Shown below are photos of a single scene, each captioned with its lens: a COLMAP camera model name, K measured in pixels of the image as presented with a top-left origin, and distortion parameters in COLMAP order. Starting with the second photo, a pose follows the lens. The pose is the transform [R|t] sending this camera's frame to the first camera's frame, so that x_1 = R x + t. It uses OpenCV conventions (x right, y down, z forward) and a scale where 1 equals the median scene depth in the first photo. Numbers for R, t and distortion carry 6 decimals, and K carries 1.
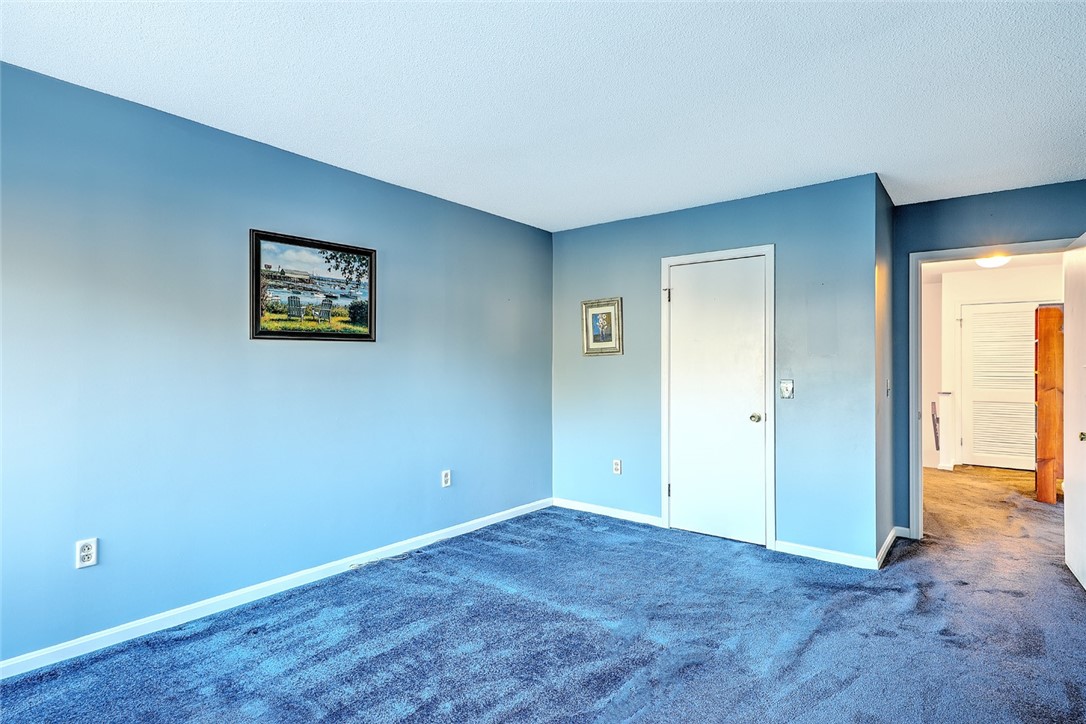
lens RADIAL K [[576.8, 0, 545.0], [0, 576.8, 365.6], [0, 0, 1]] dist [0.008374, 0.000586]
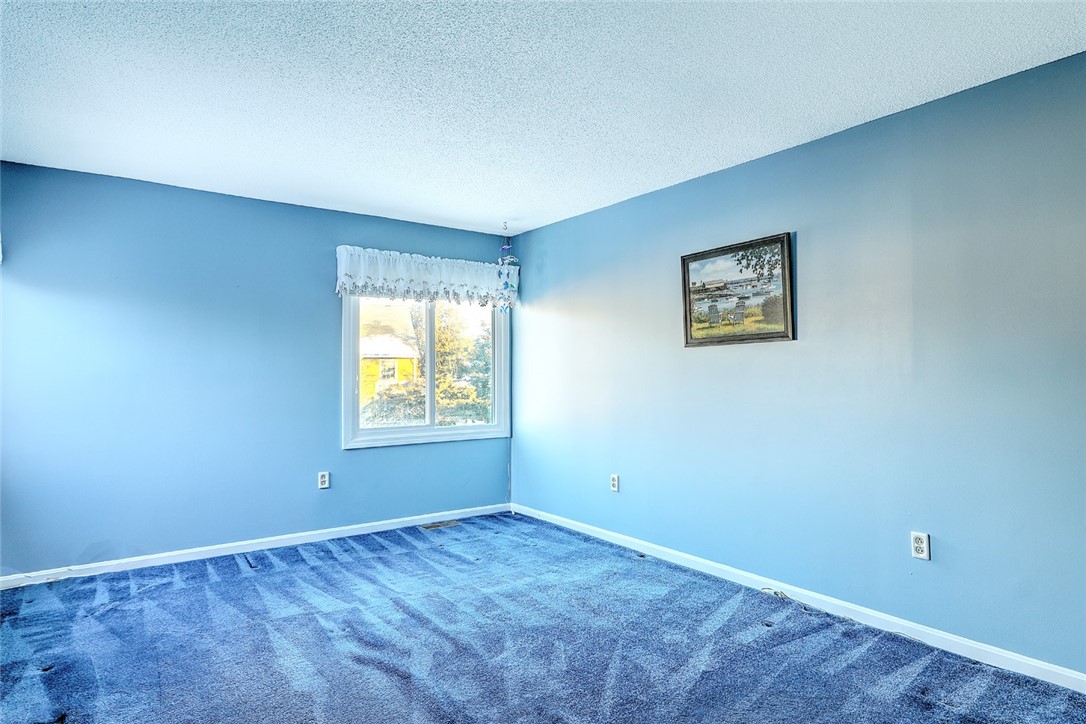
lens RADIAL K [[645.7, 0, 544.9], [0, 645.7, 356.1], [0, 0, 1]] dist [0.017662, -0.004730]
pose [[-0.279119, -0.020103, -0.960046, 0.767643], [0.011697, 0.999635, -0.024333, 0.001421], [0.960185, -0.018022, -0.278782, 0.978865]]
